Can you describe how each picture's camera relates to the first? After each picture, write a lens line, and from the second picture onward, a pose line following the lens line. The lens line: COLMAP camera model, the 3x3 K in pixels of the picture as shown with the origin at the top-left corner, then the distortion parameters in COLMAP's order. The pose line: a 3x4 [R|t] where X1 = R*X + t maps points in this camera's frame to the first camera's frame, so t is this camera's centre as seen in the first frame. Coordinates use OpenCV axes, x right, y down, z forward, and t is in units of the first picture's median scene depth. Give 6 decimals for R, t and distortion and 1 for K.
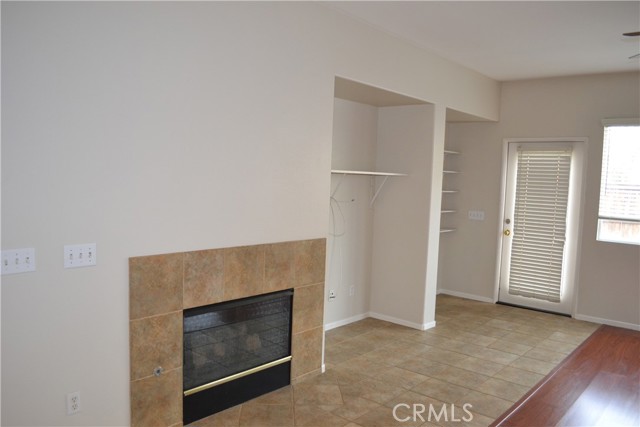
lens RADIAL K [[512.5, 0, 319.0], [0, 512.5, 210.3], [0, 0, 1]] dist [-0.073431, -0.001518]
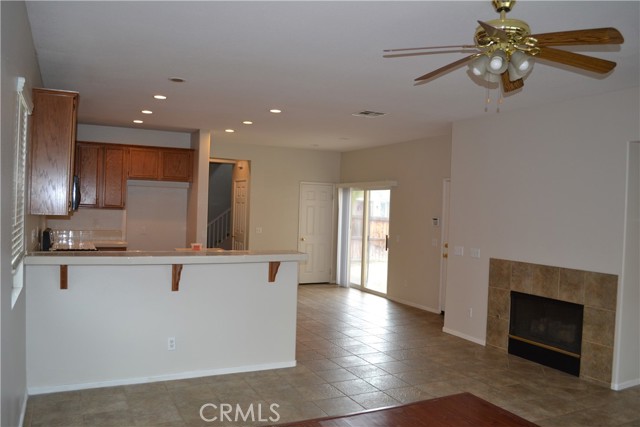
lens RADIAL K [[512.5, 0, 317.5], [0, 512.5, 215.5], [0, 0, 1]] dist [-0.073431, -0.001518]
pose [[-0.386745, -0.036826, -0.921451, 1.385728], [-0.107514, 0.994189, 0.005392, -0.016017], [0.915898, 0.101154, -0.388457, 0.798753]]
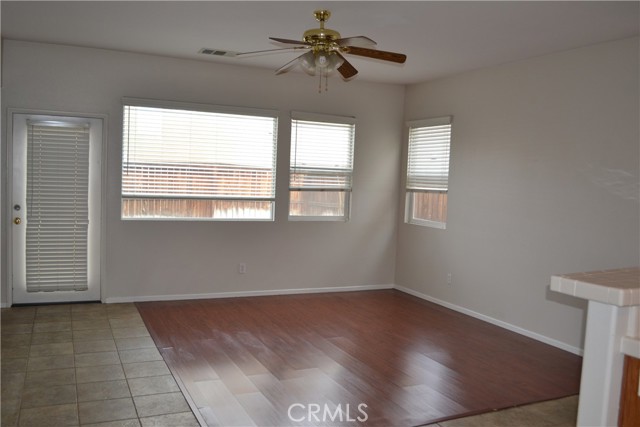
lens RADIAL K [[552.0, 0, 317.9], [0, 552.0, 217.6], [0, 0, 1]] dist [-0.020183, -0.007813]
pose [[0.426246, -0.084138, 0.900686, -0.391875], [0.034155, 0.996452, 0.076921, -0.023540], [-0.903962, -0.002024, 0.427608, 0.278010]]
